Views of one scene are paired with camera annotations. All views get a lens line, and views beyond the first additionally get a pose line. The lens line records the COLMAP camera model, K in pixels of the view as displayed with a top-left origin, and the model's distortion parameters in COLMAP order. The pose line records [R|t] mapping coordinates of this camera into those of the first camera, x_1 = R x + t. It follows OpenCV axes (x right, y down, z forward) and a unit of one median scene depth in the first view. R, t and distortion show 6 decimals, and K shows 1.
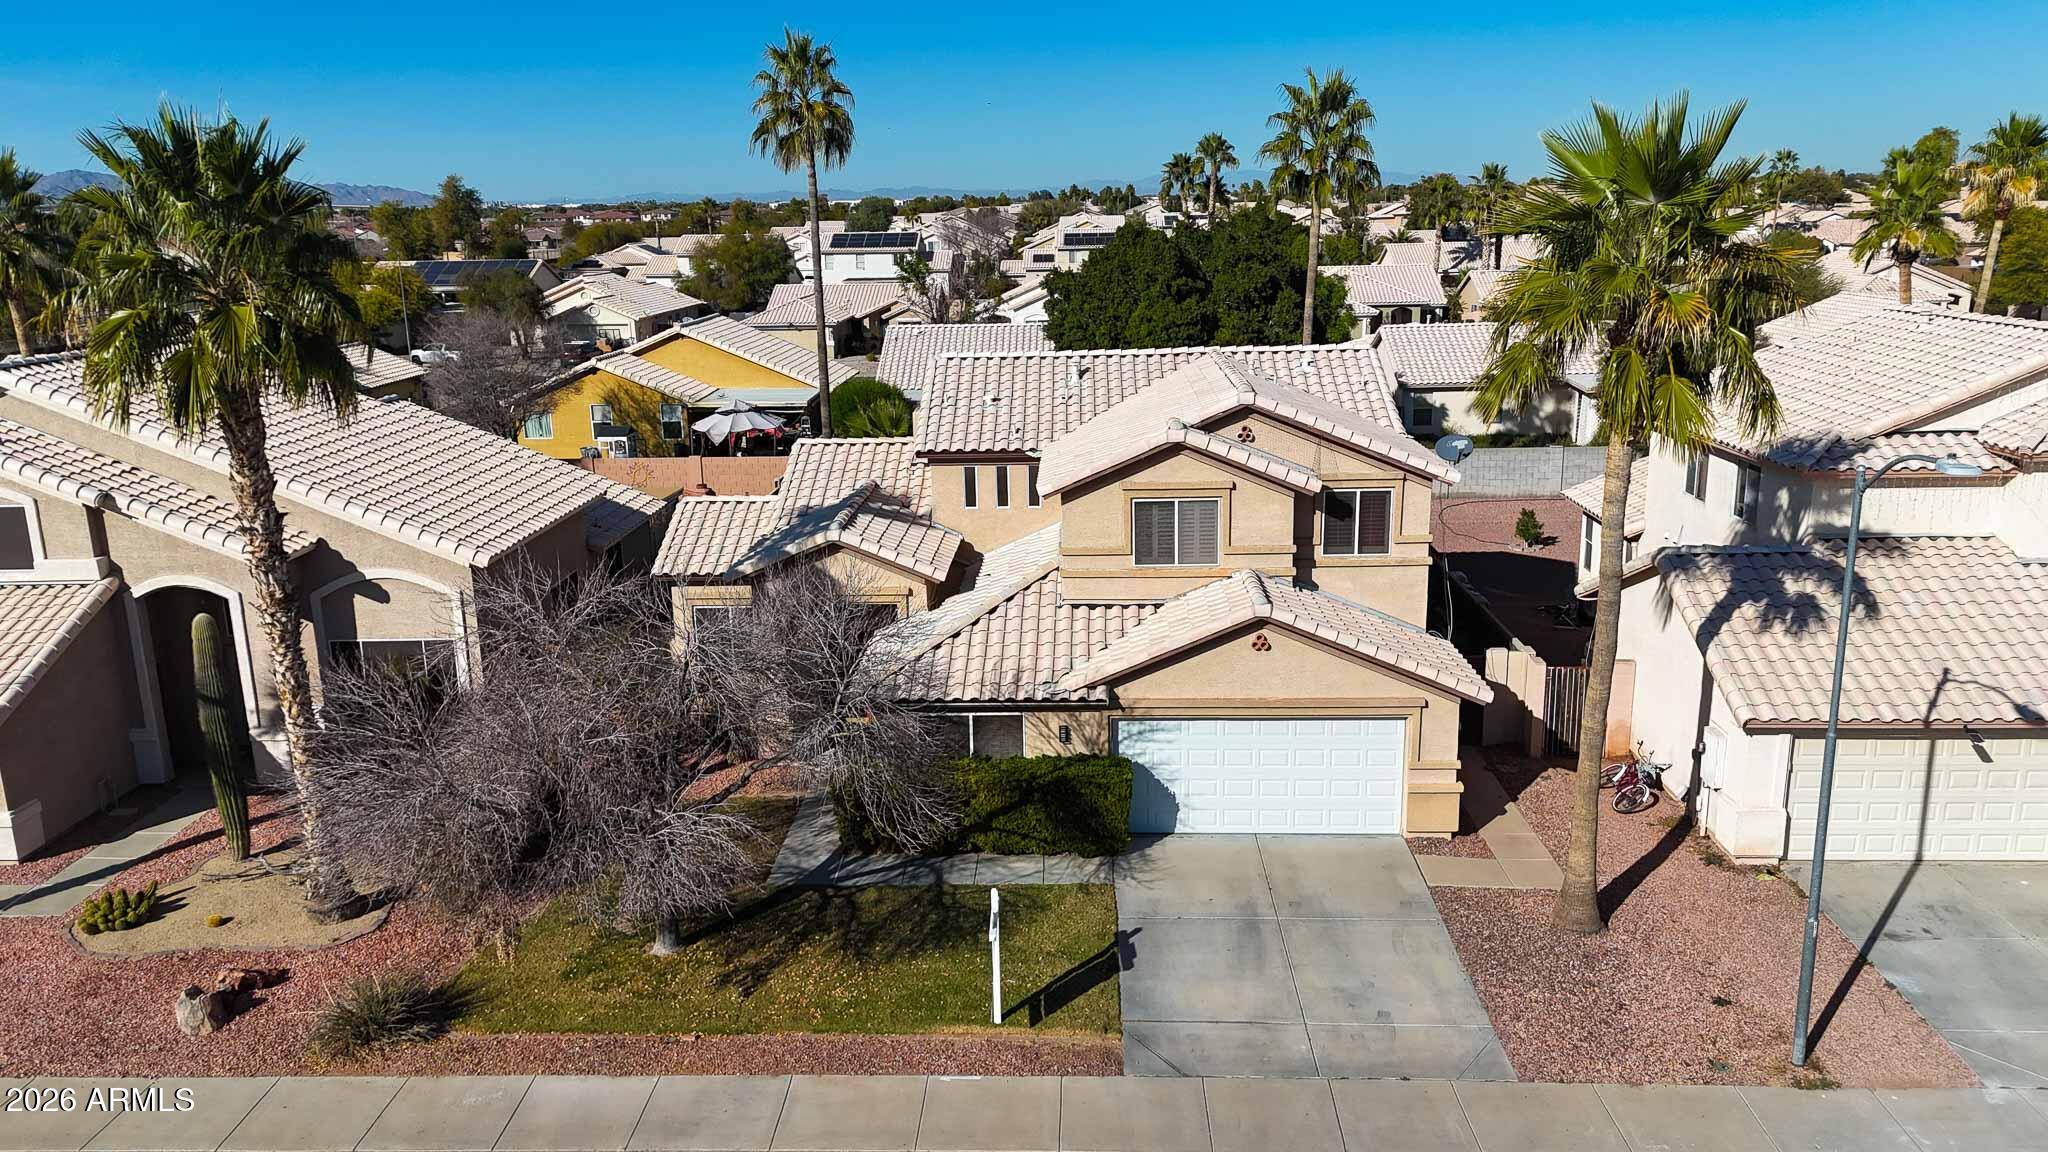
lens RADIAL K [[1498.0, 0, 1026.2], [0, 1498.0, 572.5], [0, 0, 1]] dist [0.070354, -0.066105]
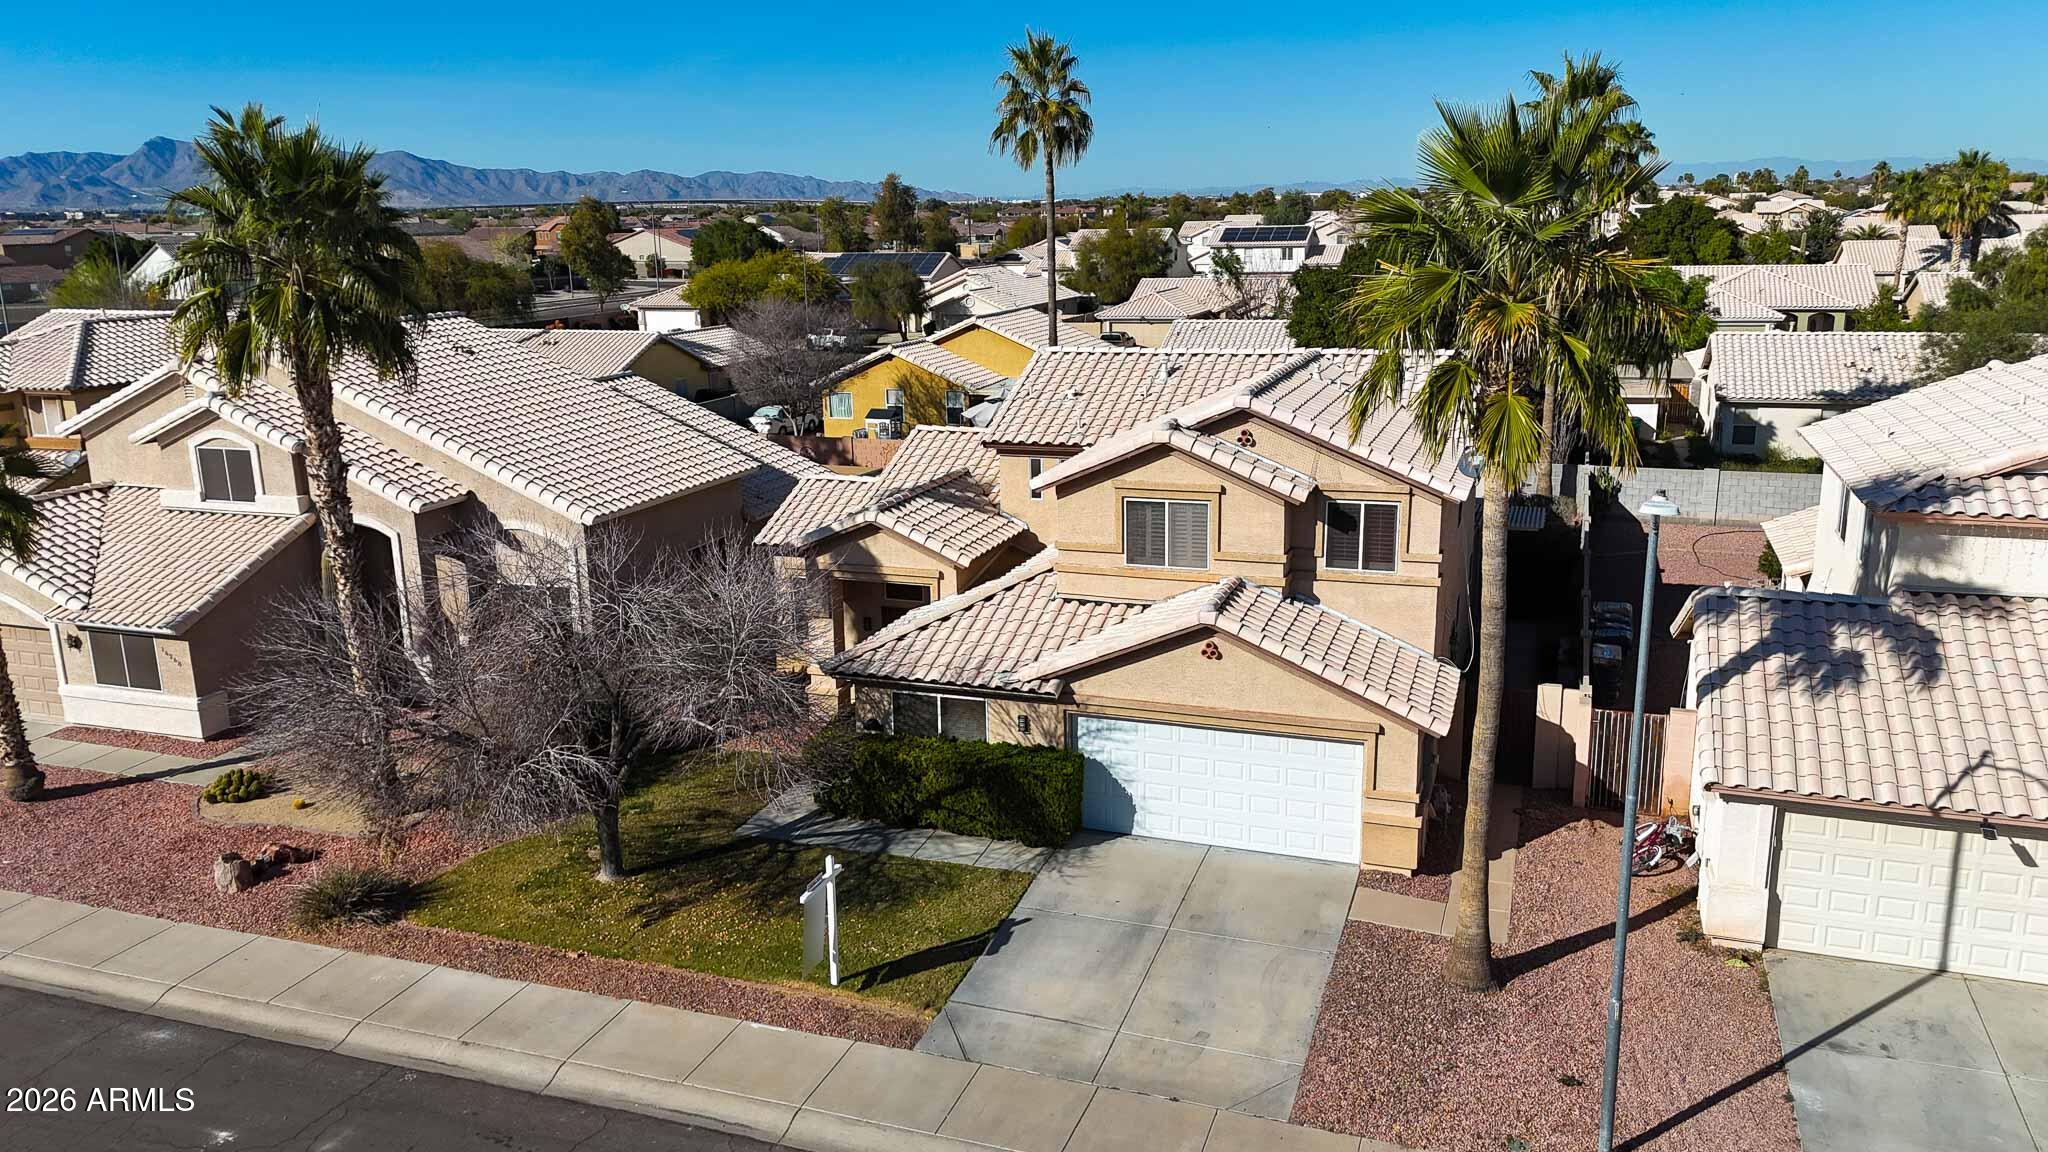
lens RADIAL K [[1498.0, 0, 1026.2], [0, 1498.0, 572.5], [0, 0, 1]] dist [0.070354, -0.066105]
pose [[0.954316, 0.073589, -0.289595, 0.313931], [-0.072516, 0.997263, 0.014448, -0.009359], [0.289865, 0.007212, 0.957040, 0.026233]]
